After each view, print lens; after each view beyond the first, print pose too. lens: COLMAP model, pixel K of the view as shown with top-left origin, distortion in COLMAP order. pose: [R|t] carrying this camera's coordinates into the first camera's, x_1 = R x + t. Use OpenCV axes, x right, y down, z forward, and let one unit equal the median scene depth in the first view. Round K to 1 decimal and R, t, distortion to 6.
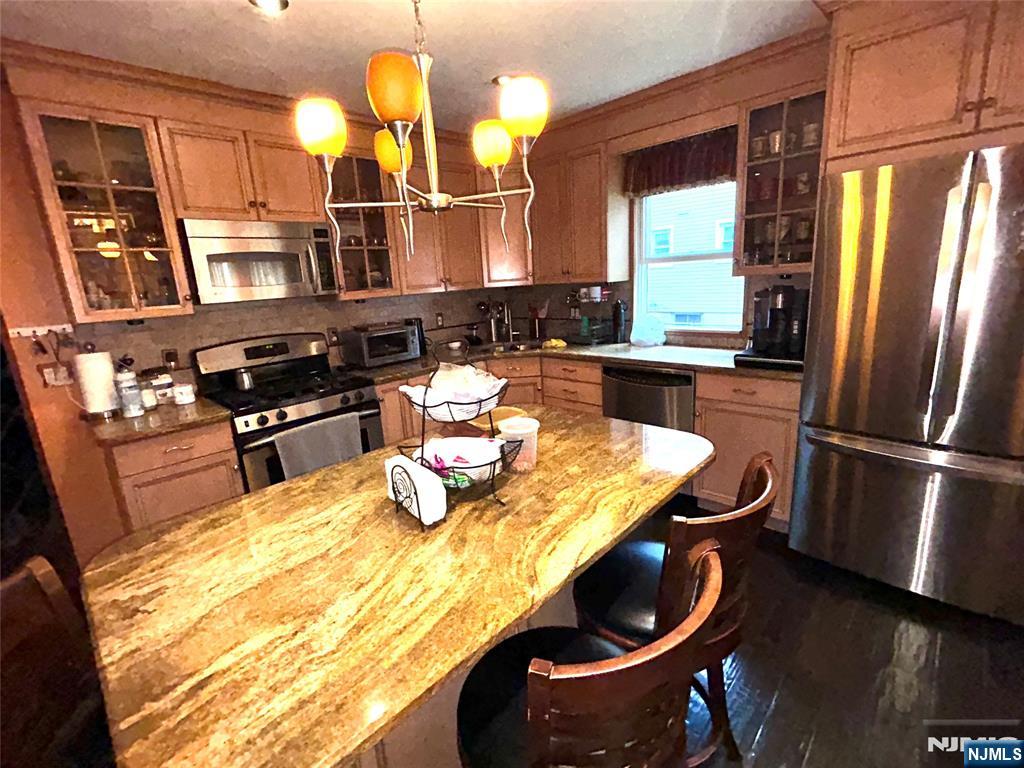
lens RADIAL K [[466.1, 0, 509.2], [0, 466.1, 382.8], [0, 0, 1]] dist [-0.004664, 0.001351]
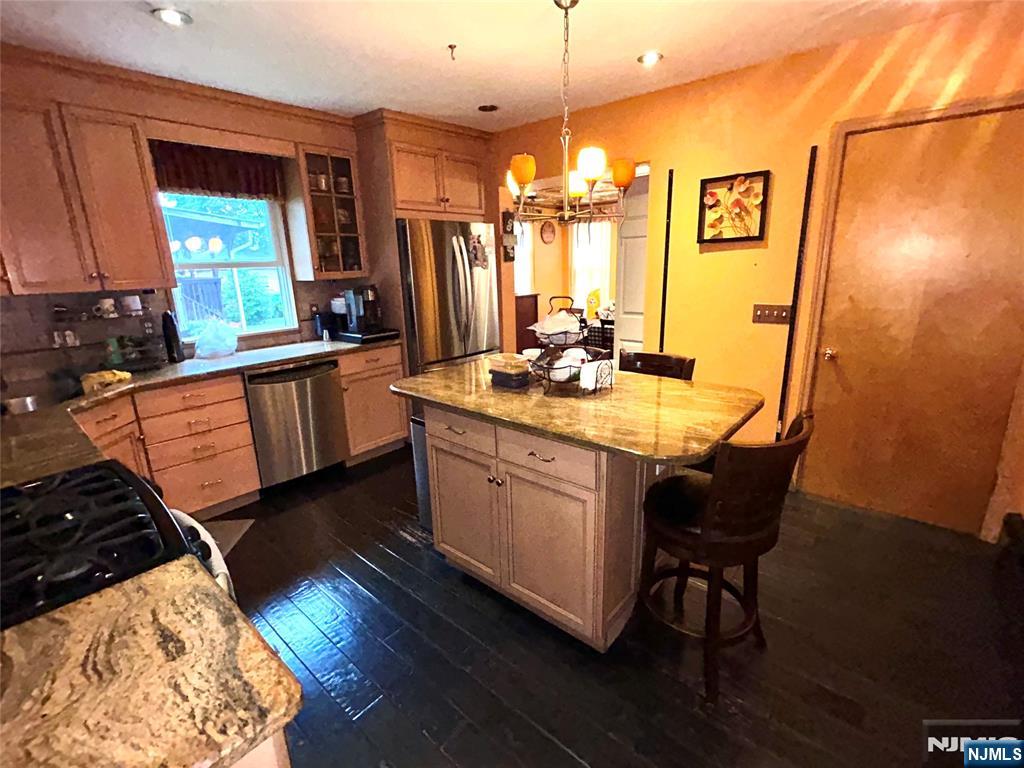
lens RADIAL K [[466.1, 0, 509.5], [0, 466.1, 383.4], [0, 0, 1]] dist [-0.004664, 0.001351]
pose [[-0.048702, -0.192452, 0.980097, -0.942319], [0.258724, 0.945339, 0.198483, -0.089369], [-0.964723, 0.263241, 0.003752, 0.640619]]
